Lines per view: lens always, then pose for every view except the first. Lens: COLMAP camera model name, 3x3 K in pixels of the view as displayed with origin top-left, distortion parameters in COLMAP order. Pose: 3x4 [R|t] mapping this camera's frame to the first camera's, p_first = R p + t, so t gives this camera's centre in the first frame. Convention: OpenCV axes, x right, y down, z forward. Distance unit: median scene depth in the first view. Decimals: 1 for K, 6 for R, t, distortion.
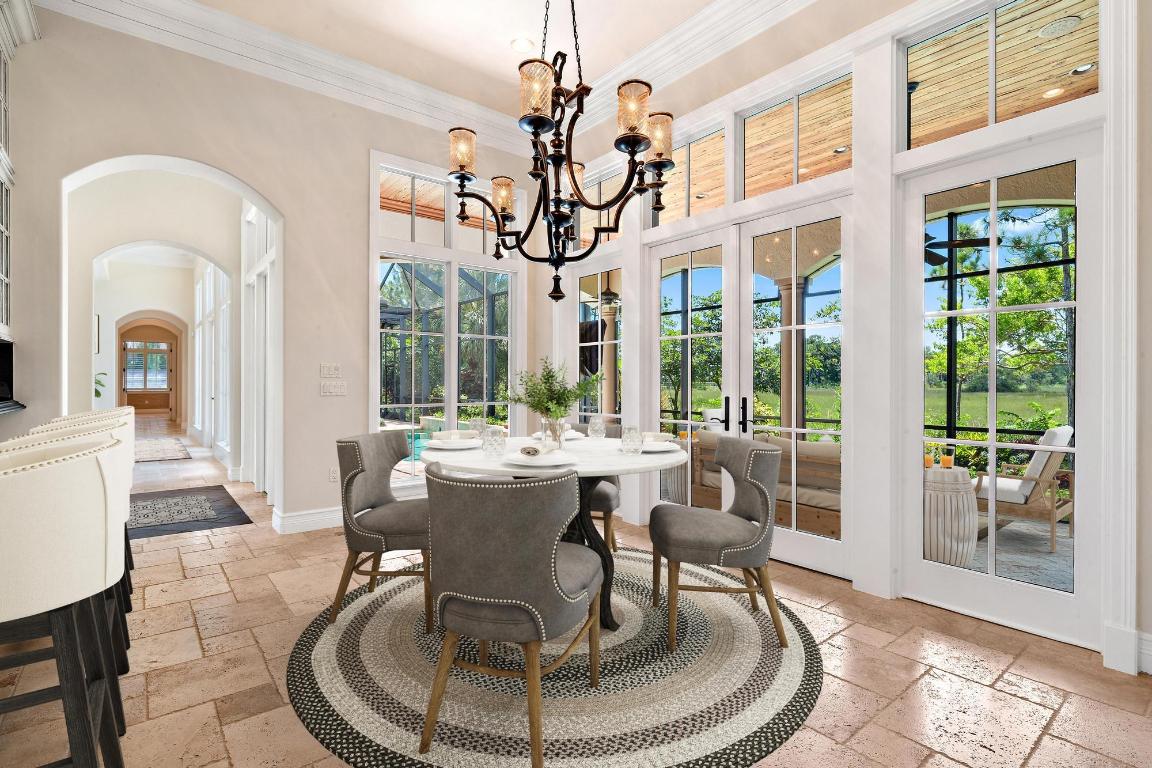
lens RADIAL K [[522.8, 0, 576.0], [0, 522.8, 384.0], [0, 0, 1]] dist [0.001539, 0.000255]
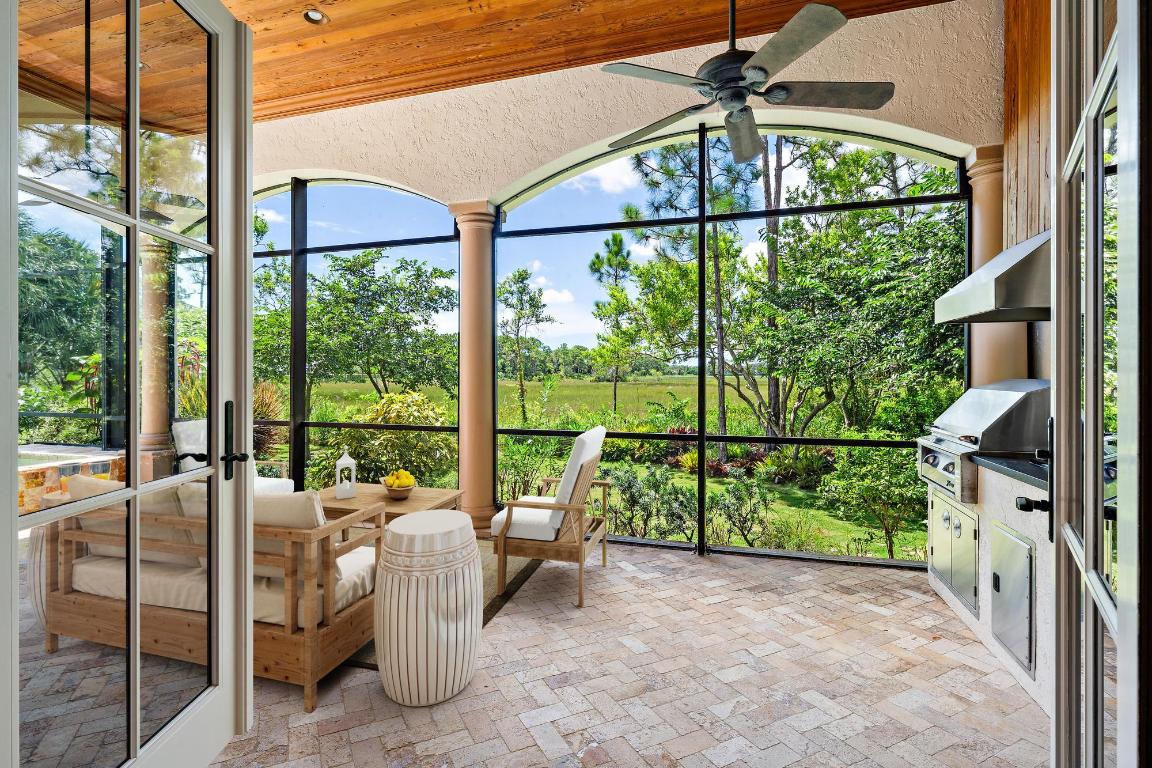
lens RADIAL K [[522.8, 0, 576.0], [0, 522.8, 384.0], [0, 0, 1]] dist [0.001539, 0.000255]
pose [[0.810475, -0.009401, 0.585697, 0.093216], [-0.000308, 0.999864, 0.016476, -0.000806], [-0.585773, -0.013534, 0.810362, 0.275597]]
